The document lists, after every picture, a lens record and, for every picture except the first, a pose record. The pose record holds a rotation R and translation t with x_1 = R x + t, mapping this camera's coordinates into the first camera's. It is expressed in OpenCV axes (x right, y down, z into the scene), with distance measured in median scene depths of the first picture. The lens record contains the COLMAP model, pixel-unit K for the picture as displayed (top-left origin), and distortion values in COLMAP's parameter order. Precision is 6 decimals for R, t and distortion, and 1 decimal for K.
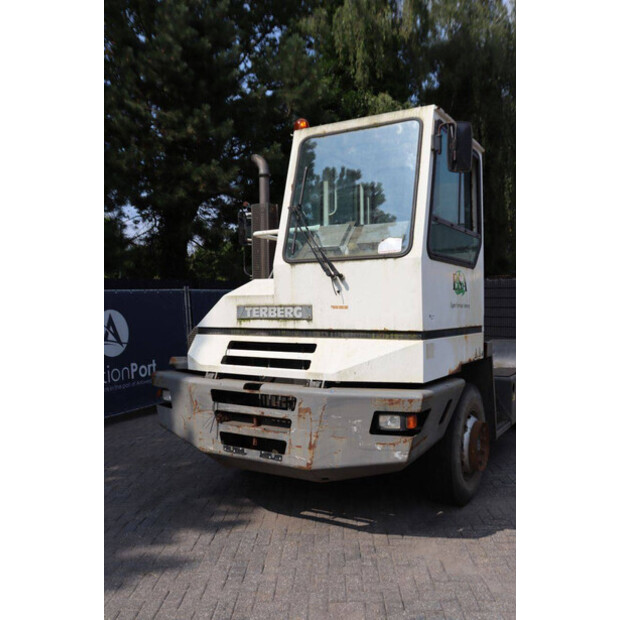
lens RADIAL K [[575.8, 0, 315.2], [0, 575.8, 305.6], [0, 0, 1]] dist [-0.097441, 0.000000]
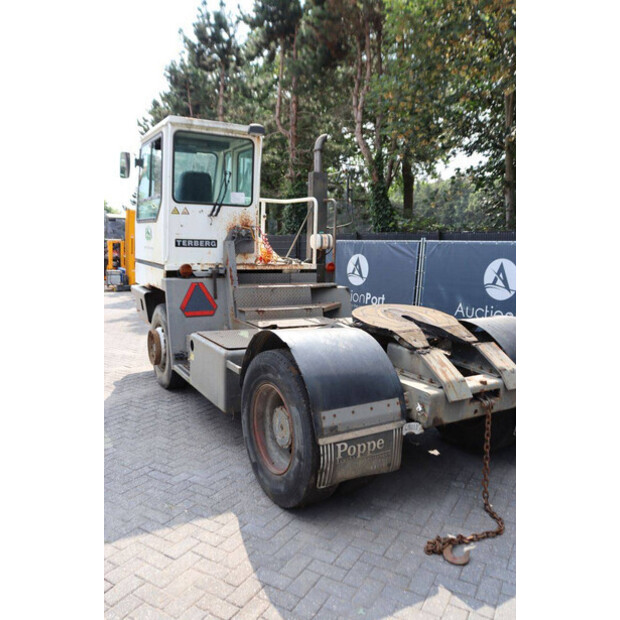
lens RADIAL K [[512.4, 0, 310.3], [0, 512.4, 306.3], [0, 0, 1]] dist [-0.157674, 0.138954]
pose [[-0.476367, 0.102920, -0.873202, 1.428728], [-0.029315, 0.990714, 0.132762, -0.041313], [0.878758, 0.088841, -0.468927, 2.299743]]
